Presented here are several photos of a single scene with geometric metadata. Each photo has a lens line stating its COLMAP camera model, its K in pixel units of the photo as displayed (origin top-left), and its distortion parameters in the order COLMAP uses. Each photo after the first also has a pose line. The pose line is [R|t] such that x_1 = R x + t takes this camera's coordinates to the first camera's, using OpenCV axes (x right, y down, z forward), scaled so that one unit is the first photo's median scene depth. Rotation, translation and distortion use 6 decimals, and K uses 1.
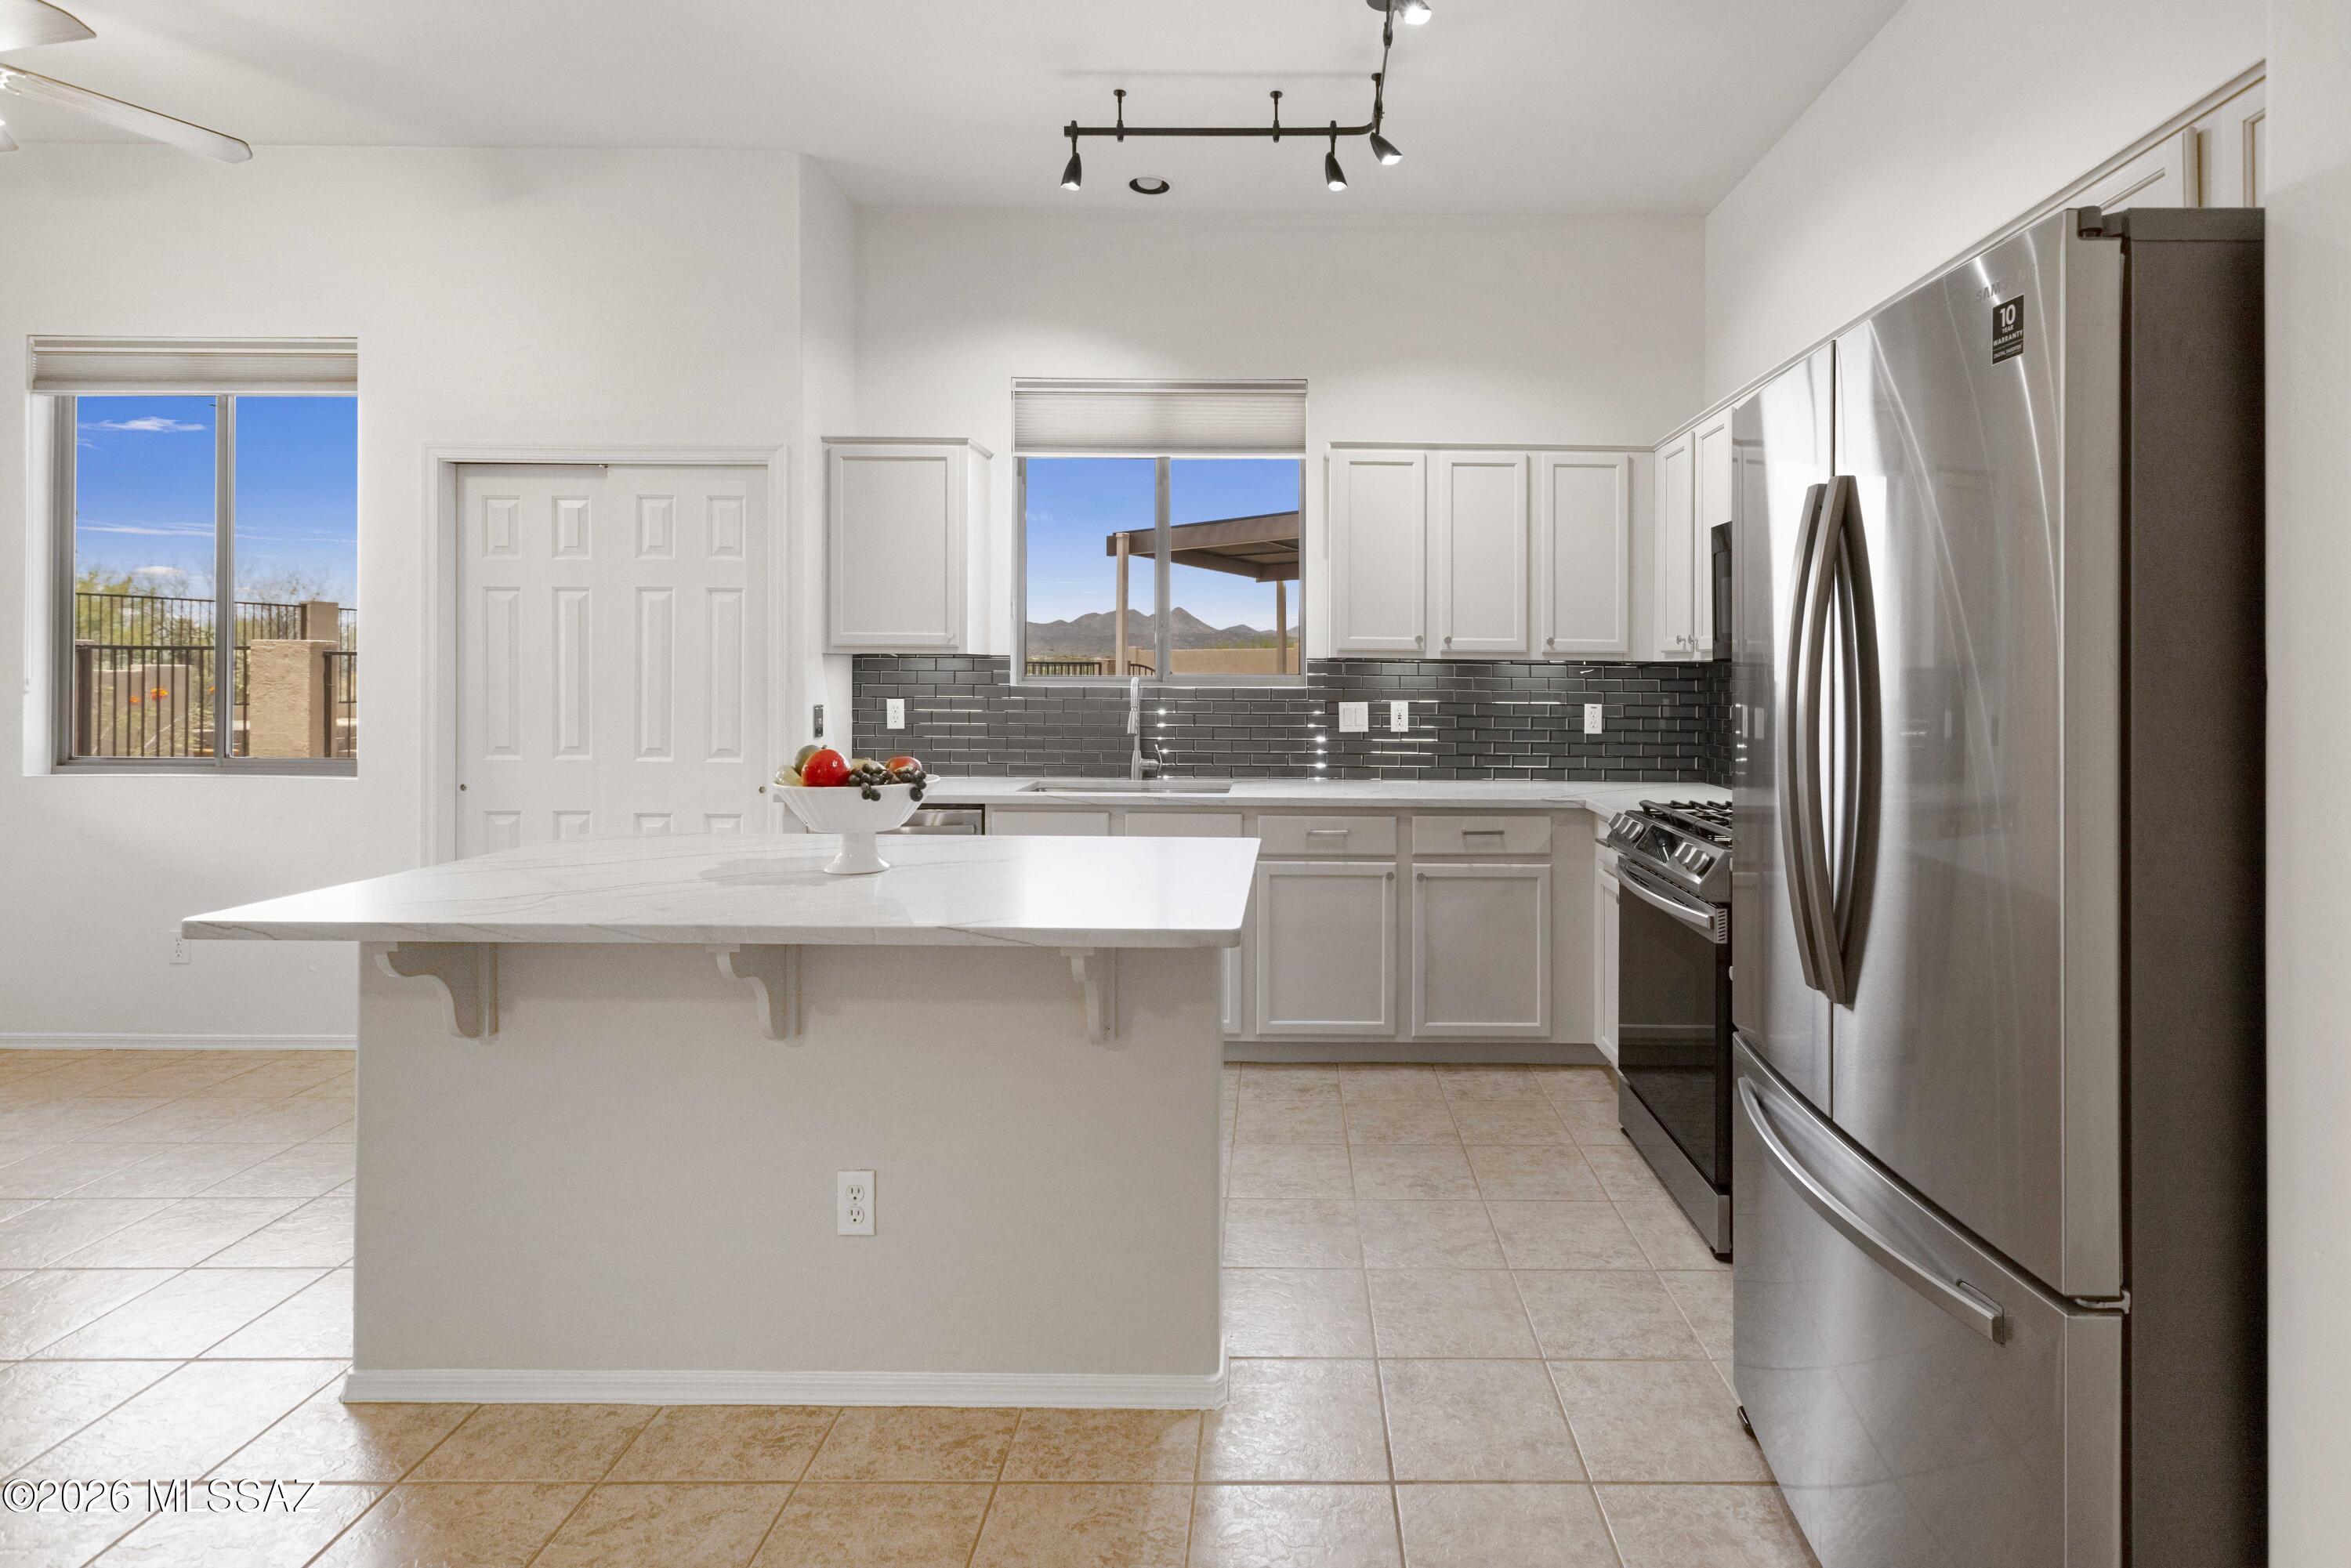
lens RADIAL K [[1126.2, 0, 1330.2], [0, 1126.2, 660.0], [0, 0, 1]] dist [0.002354, 0.000327]
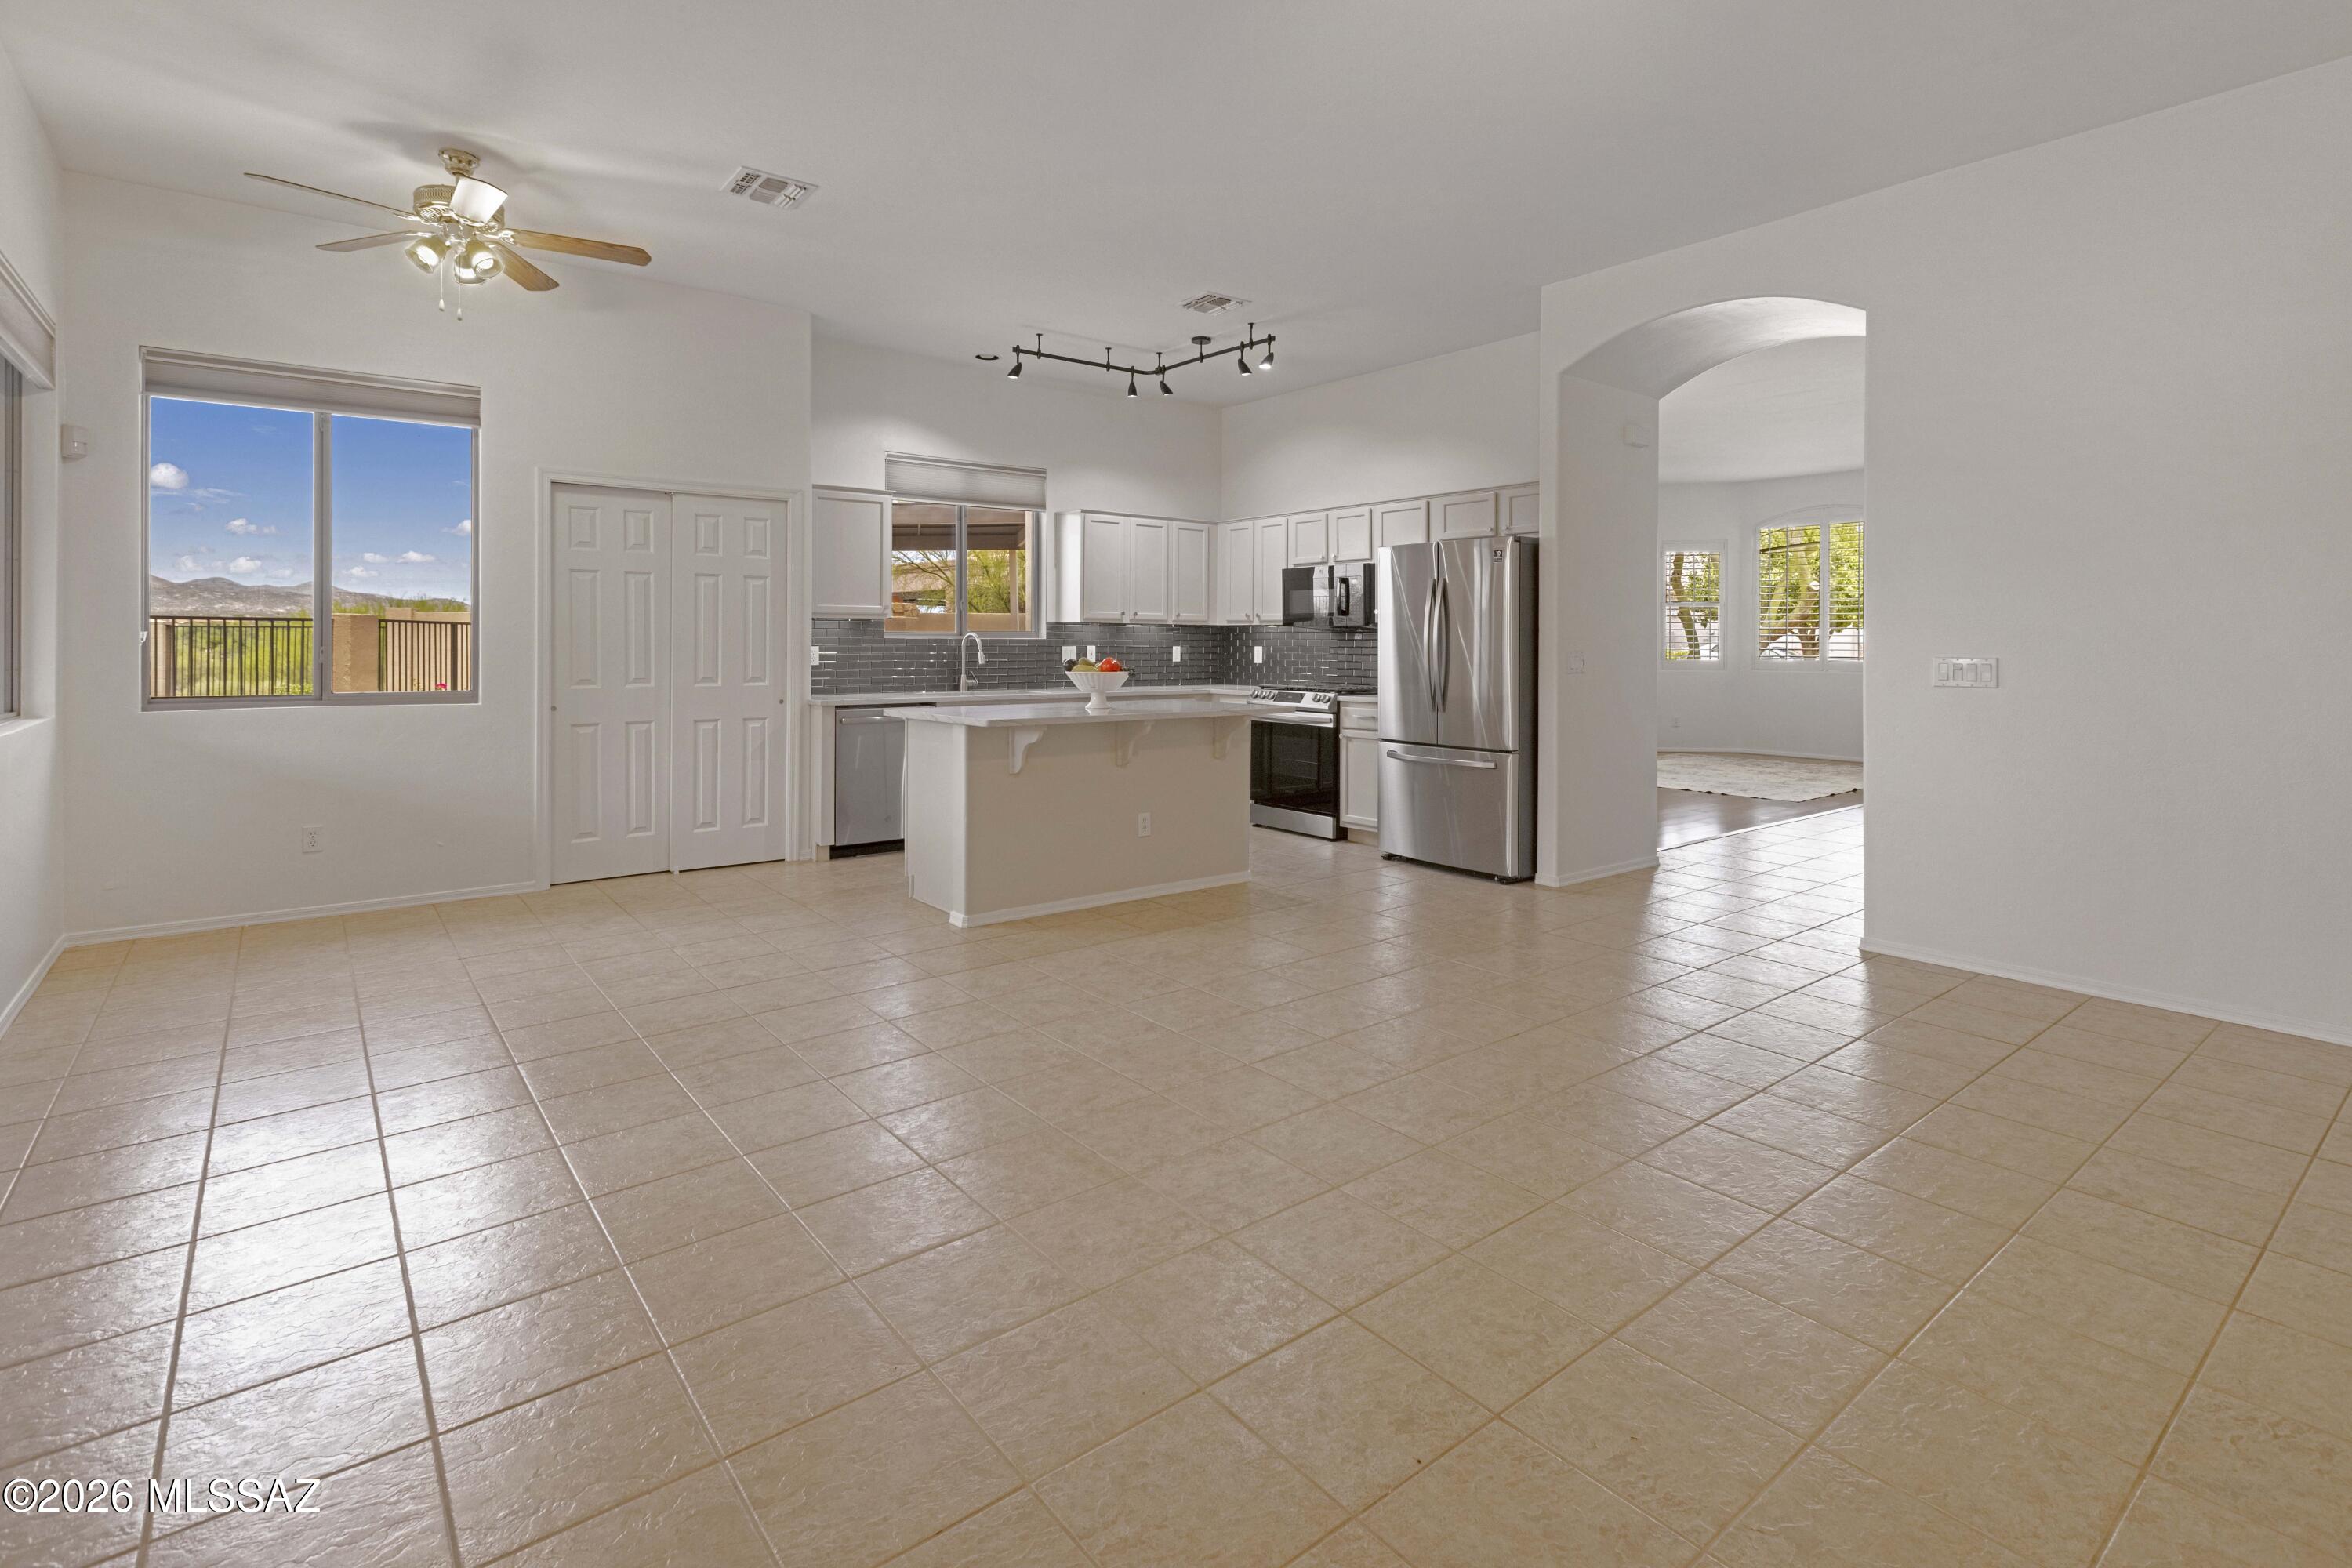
lens RADIAL K [[1166.0, 0, 1091.5], [0, 1166.0, 640.6], [0, 0, 1]] dist [-0.004872, -0.000937]
pose [[0.825444, -0.001608, 0.564482, -1.057989], [-0.006151, 0.999911, 0.011843, 0.005088], [-0.564451, -0.013248, 0.825360, -0.619090]]
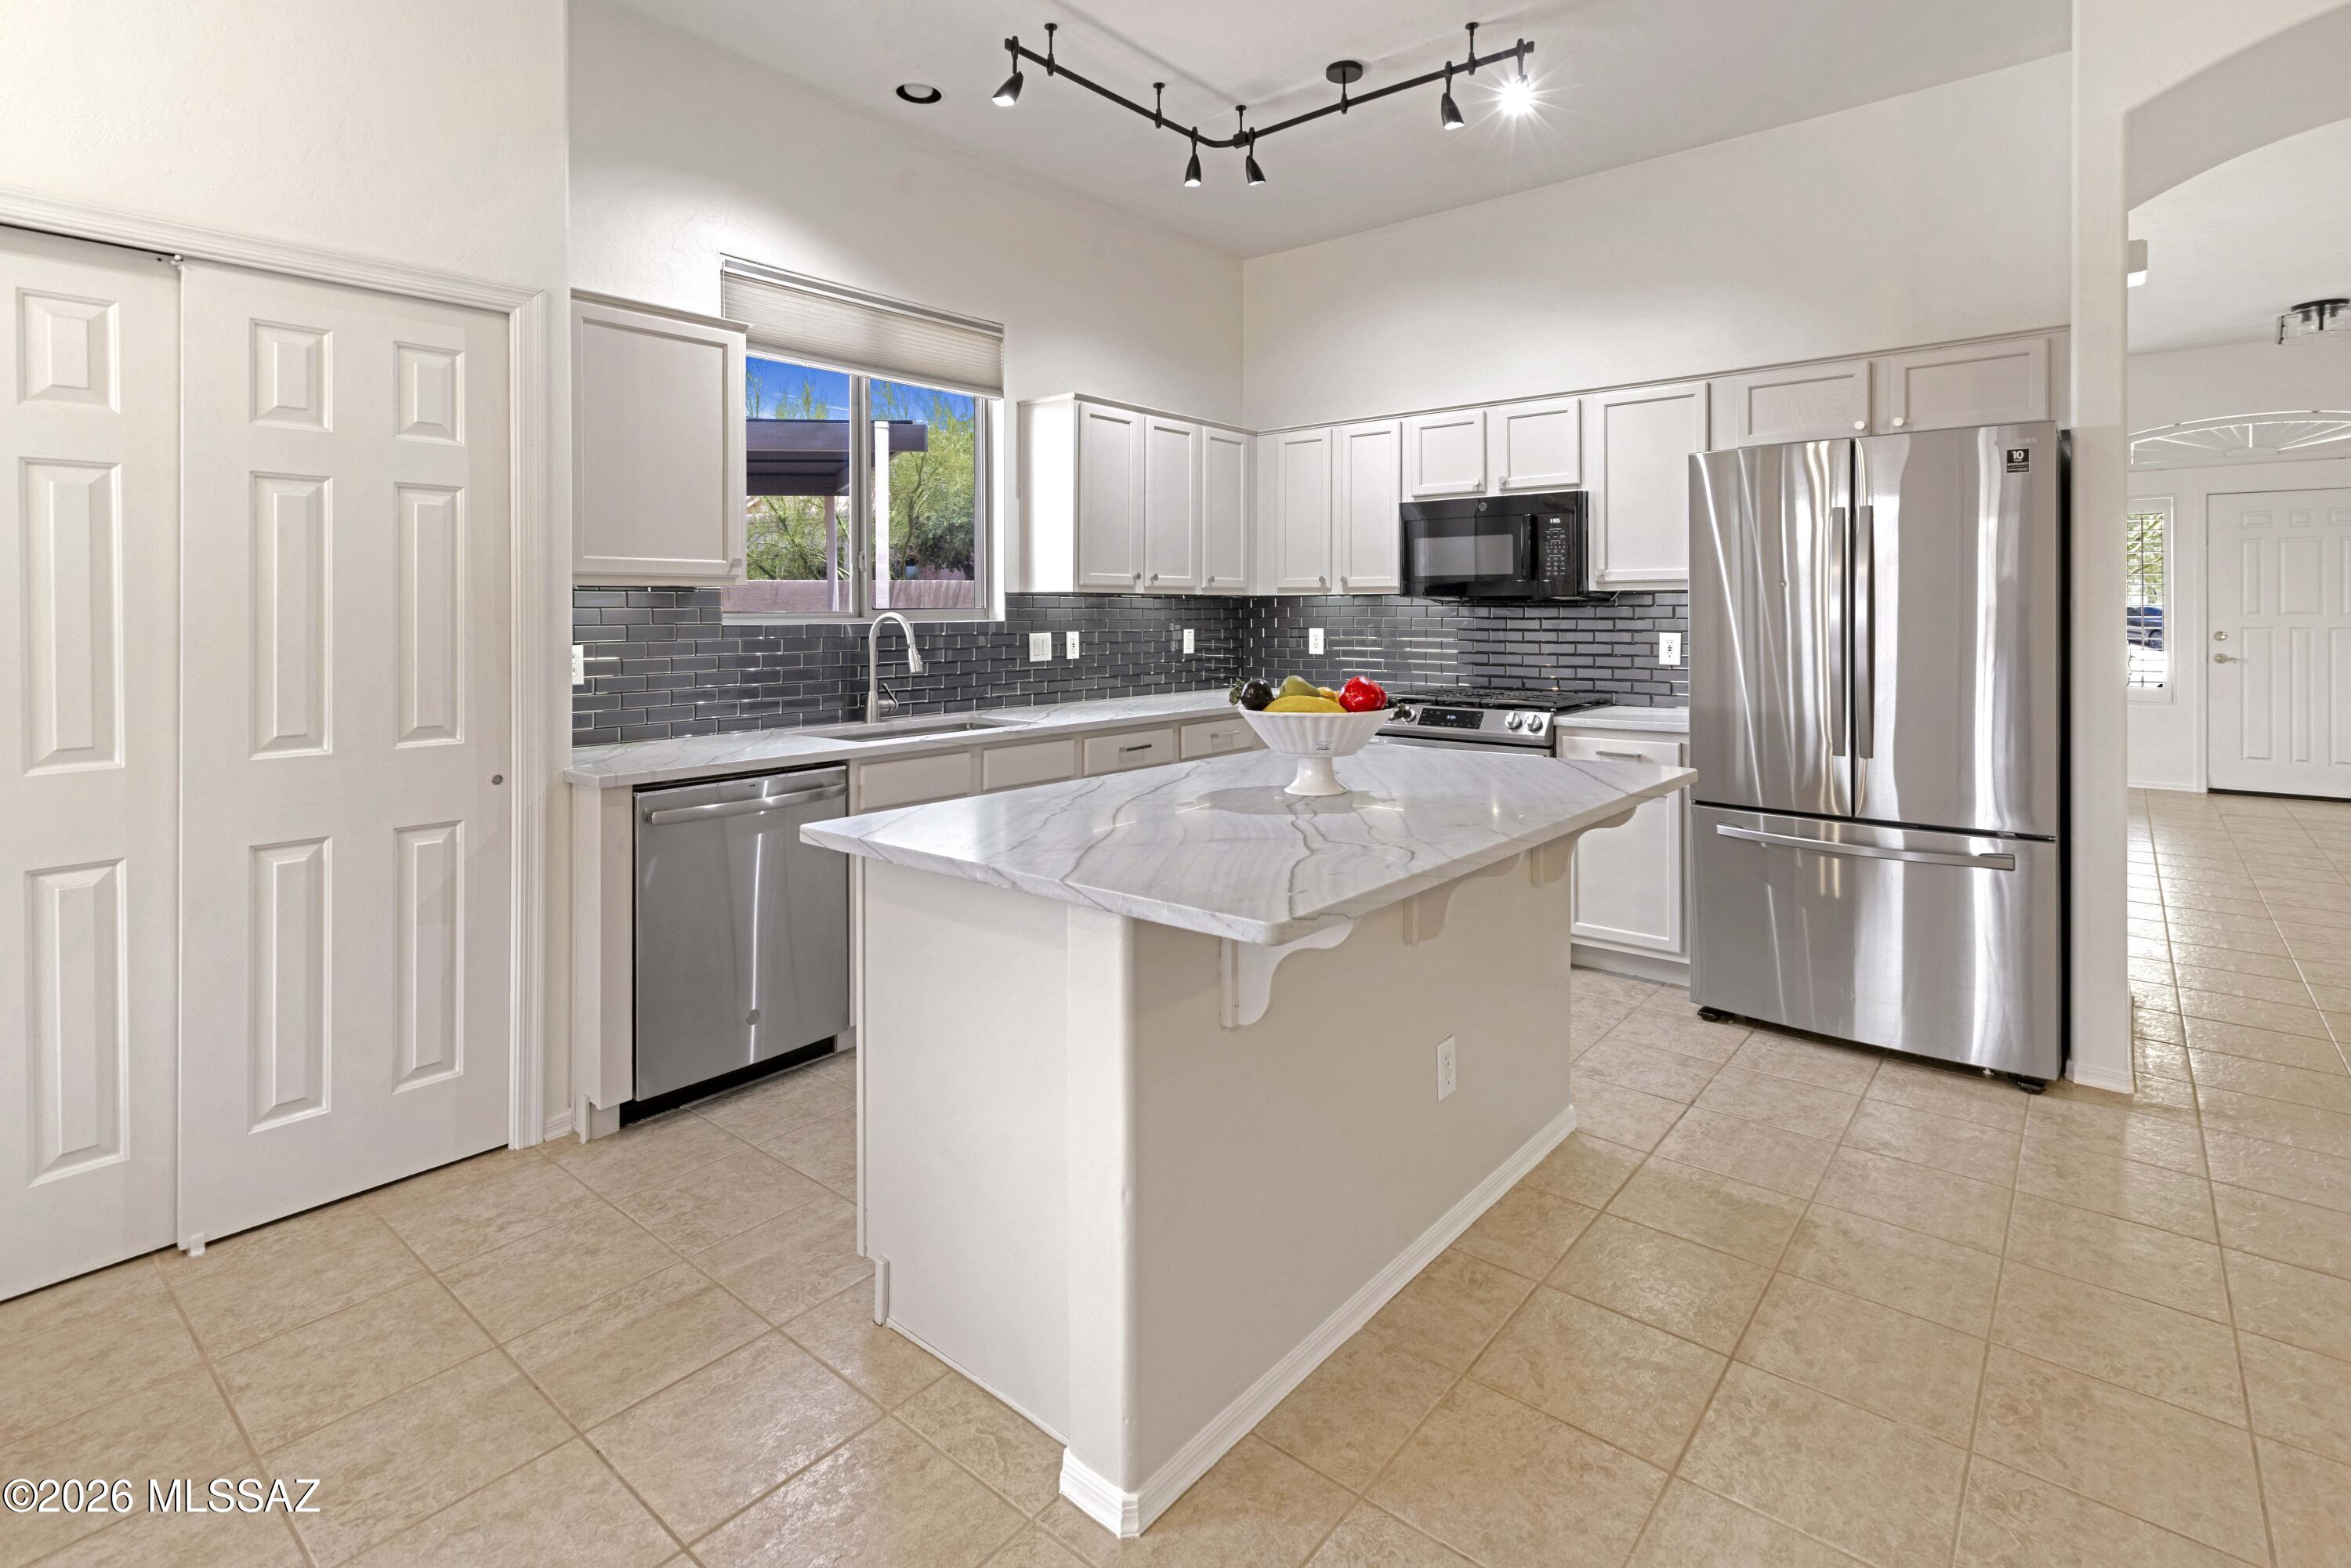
lens RADIAL K [[1101.3, 0, 1098.6], [0, 1101.3, 607.0], [0, 0, 1]] dist [0.009956, -0.002279]
pose [[0.663859, -0.007144, 0.747823, -0.751023], [-0.001487, 0.999940, 0.010872, 0.000725], [-0.747856, -0.008330, 0.663809, 0.263361]]
